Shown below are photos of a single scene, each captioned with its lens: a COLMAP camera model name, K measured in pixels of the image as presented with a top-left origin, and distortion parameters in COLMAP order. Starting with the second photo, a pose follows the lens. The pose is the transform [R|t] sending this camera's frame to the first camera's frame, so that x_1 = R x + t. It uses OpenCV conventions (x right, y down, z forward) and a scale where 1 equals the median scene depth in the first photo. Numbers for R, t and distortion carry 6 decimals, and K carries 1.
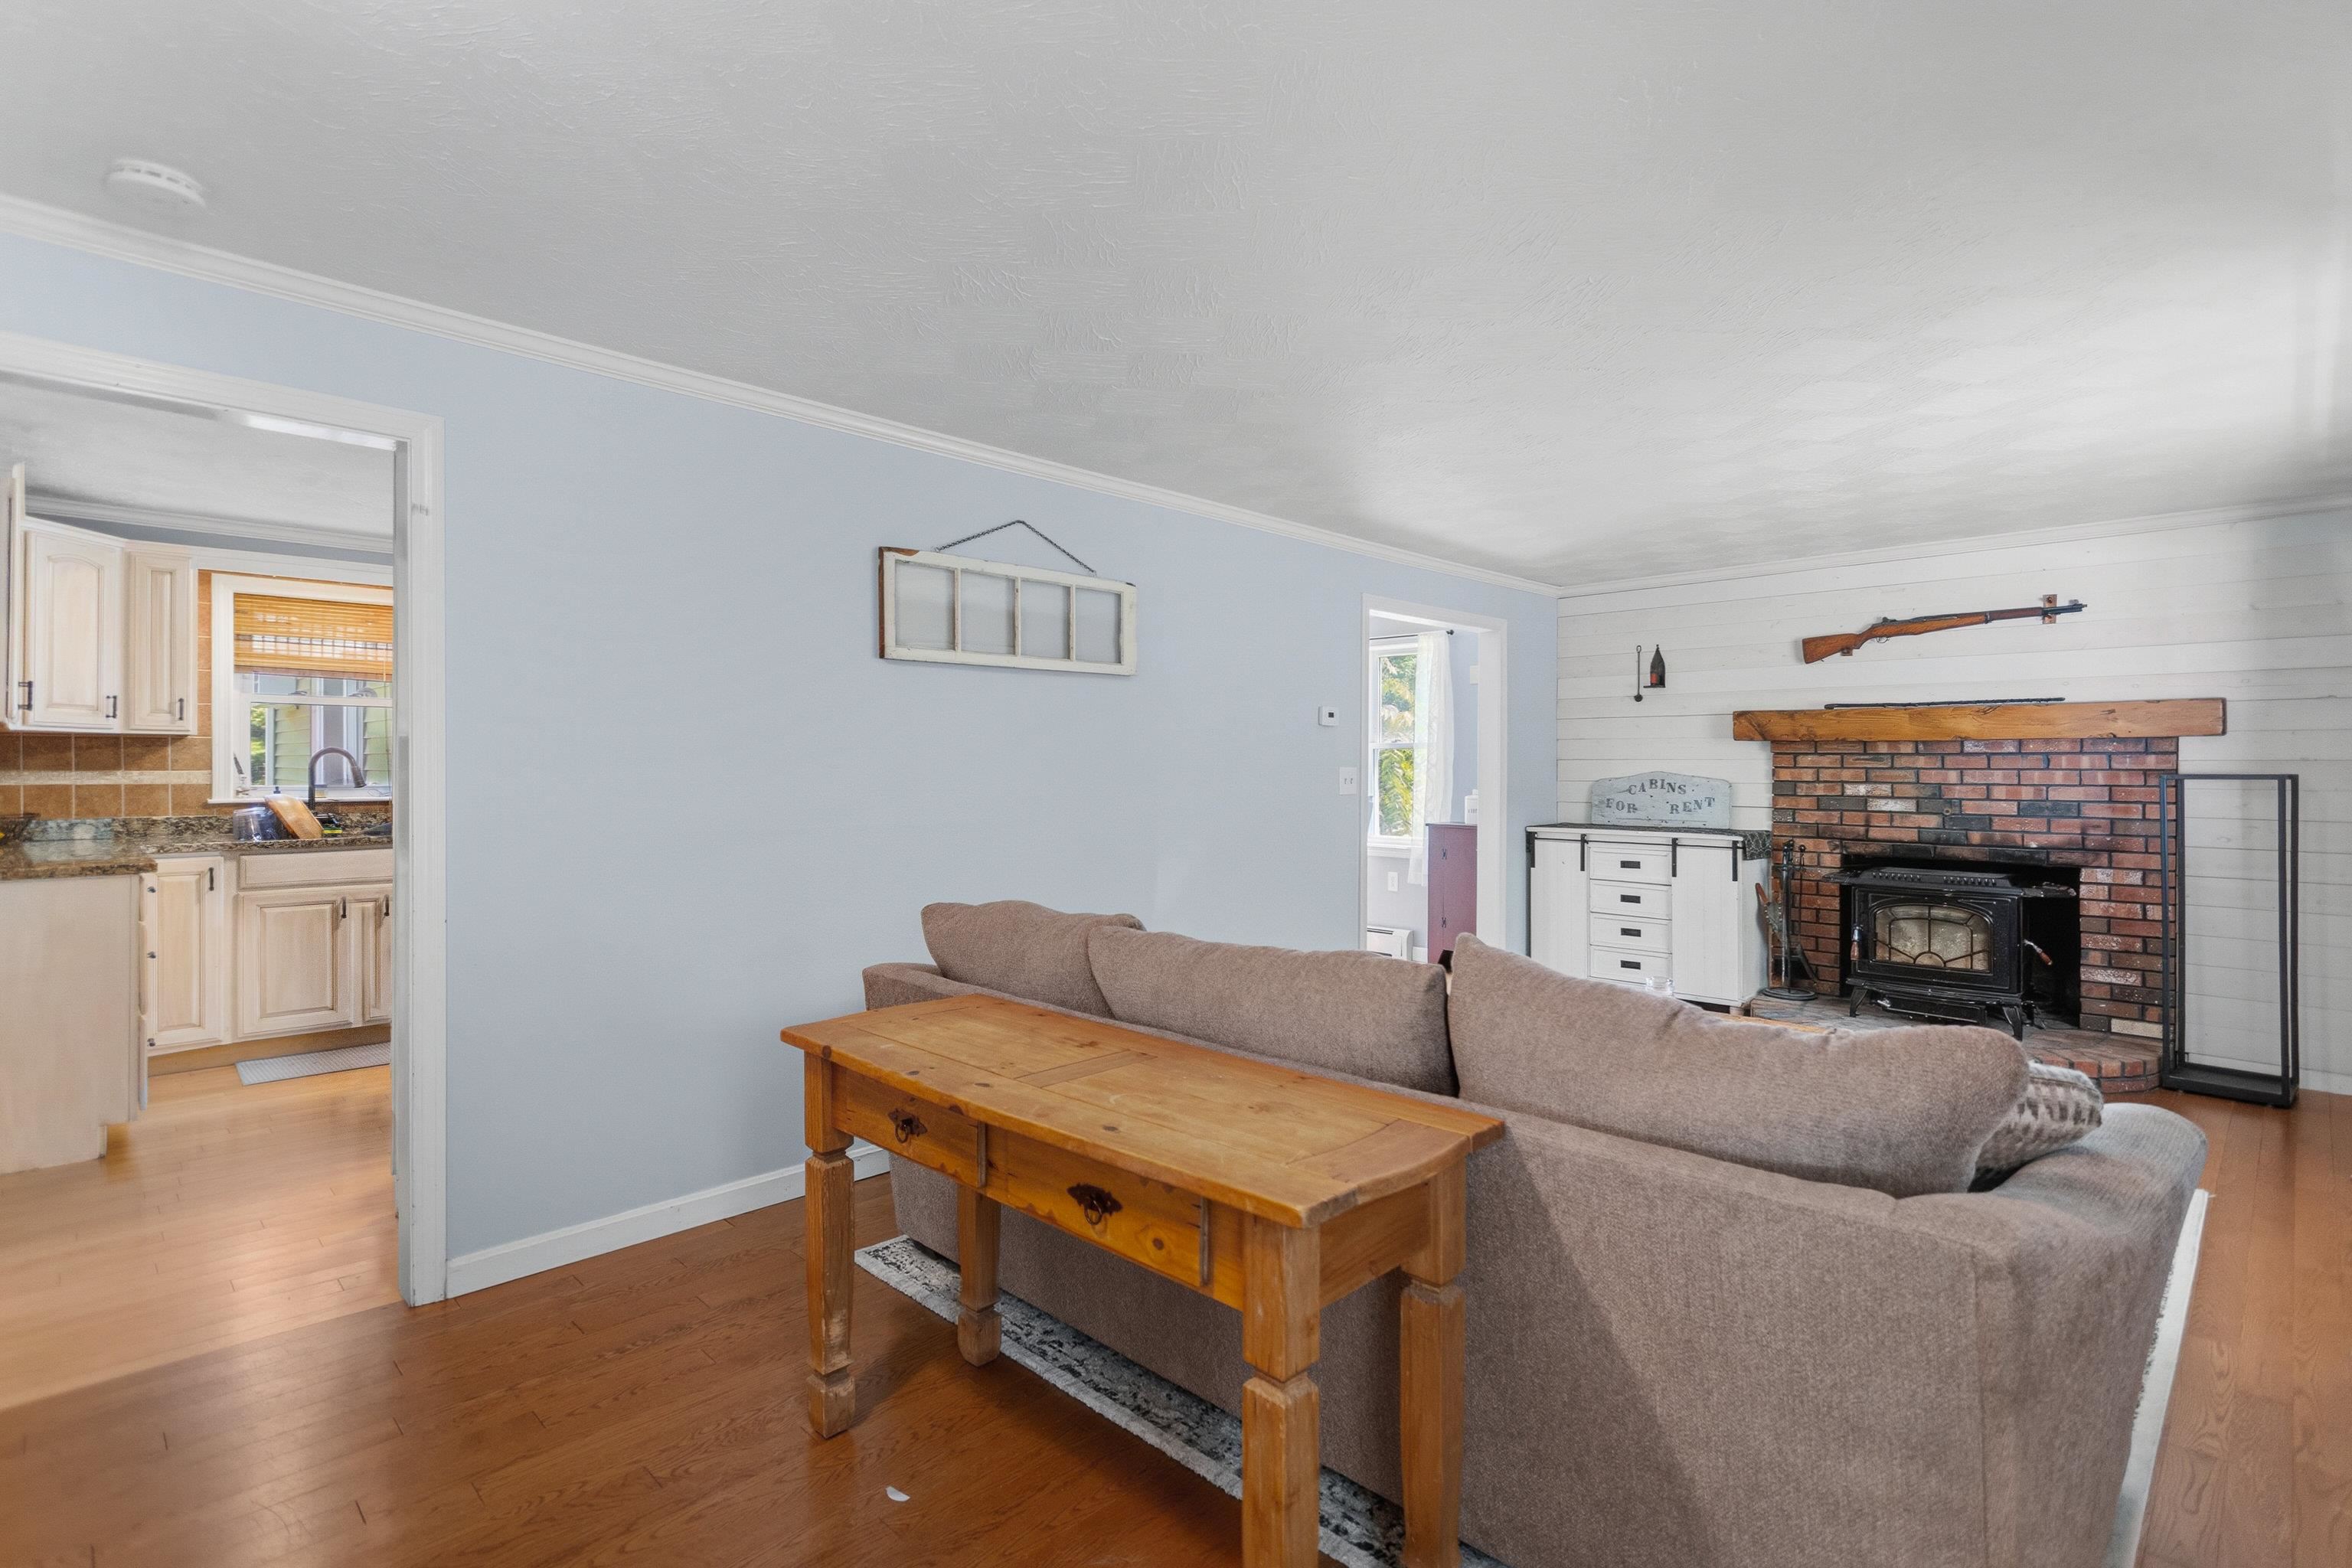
lens RADIAL K [[1108.8, 0, 1191.9], [0, 1108.8, 769.5], [0, 0, 1]] dist [0.001269, 0.000776]
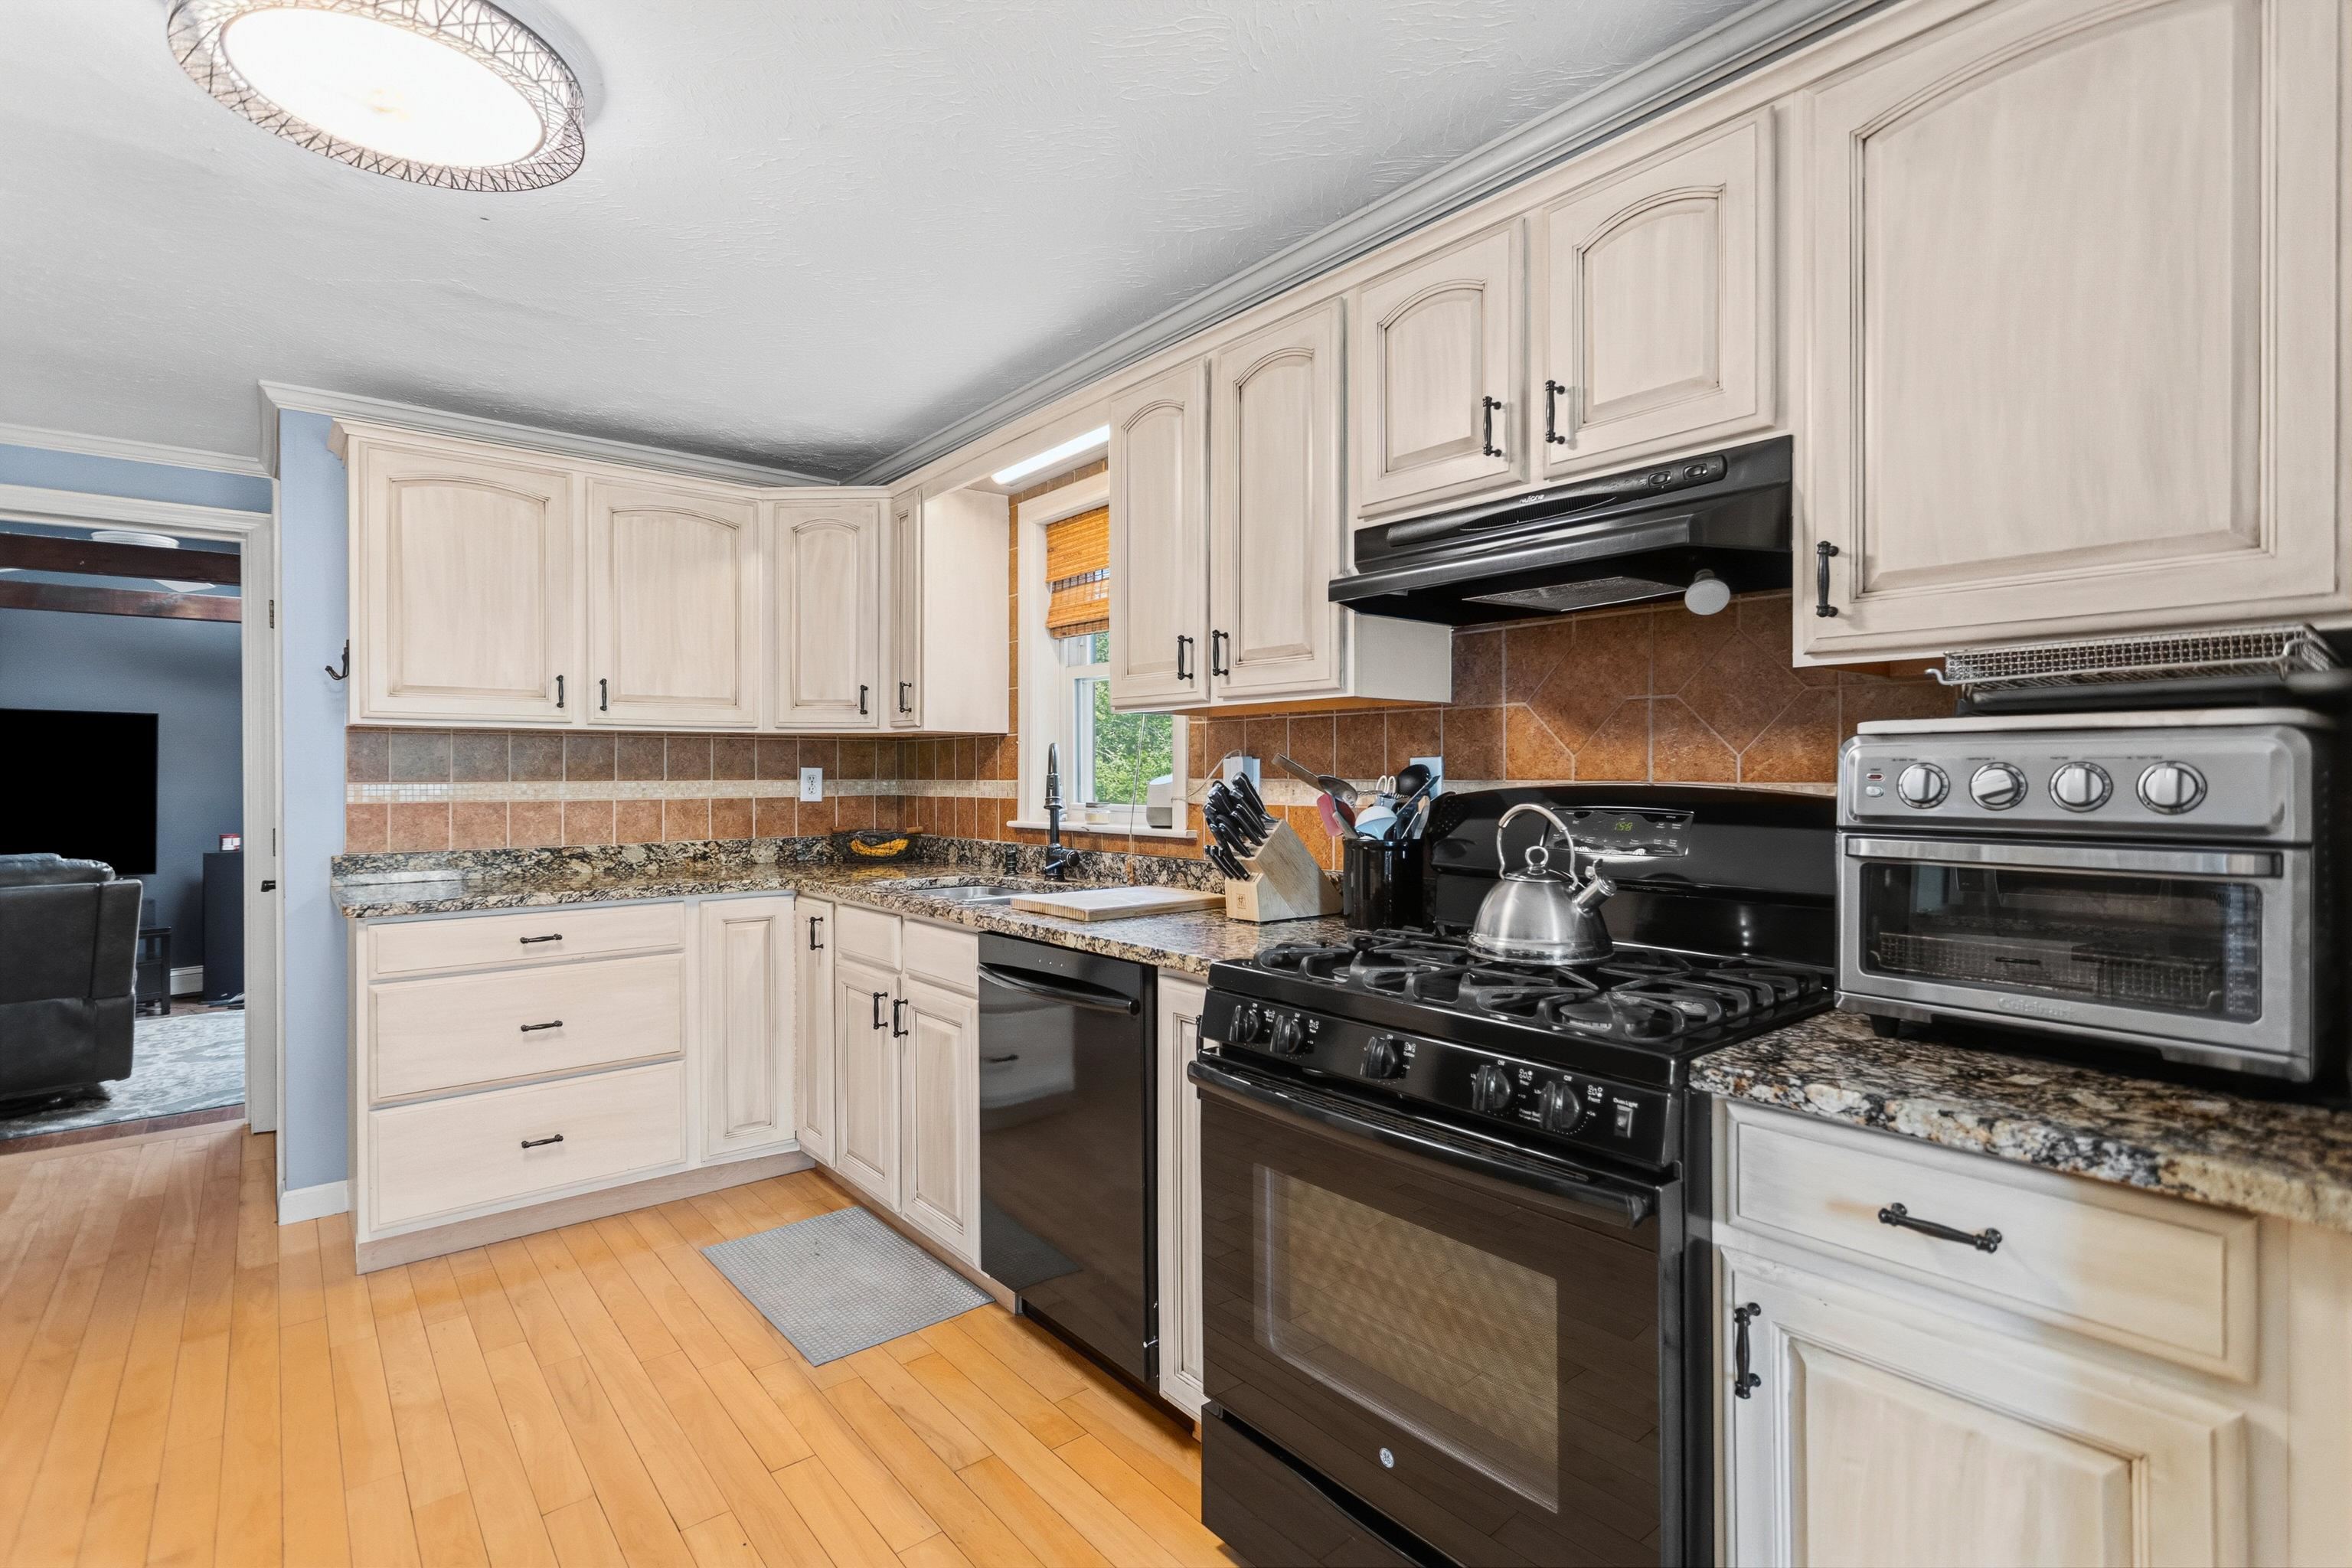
lens RADIAL K [[1108.8, 0, 1179.6], [0, 1108.8, 776.7], [0, 0, 1]] dist [0.001269, 0.000776]
pose [[-0.102542, 0.001637, -0.994727, -0.188189], [-0.000235, 0.999999, 0.001670, -0.002580], [0.994729, 0.000405, -0.102542, 1.173236]]
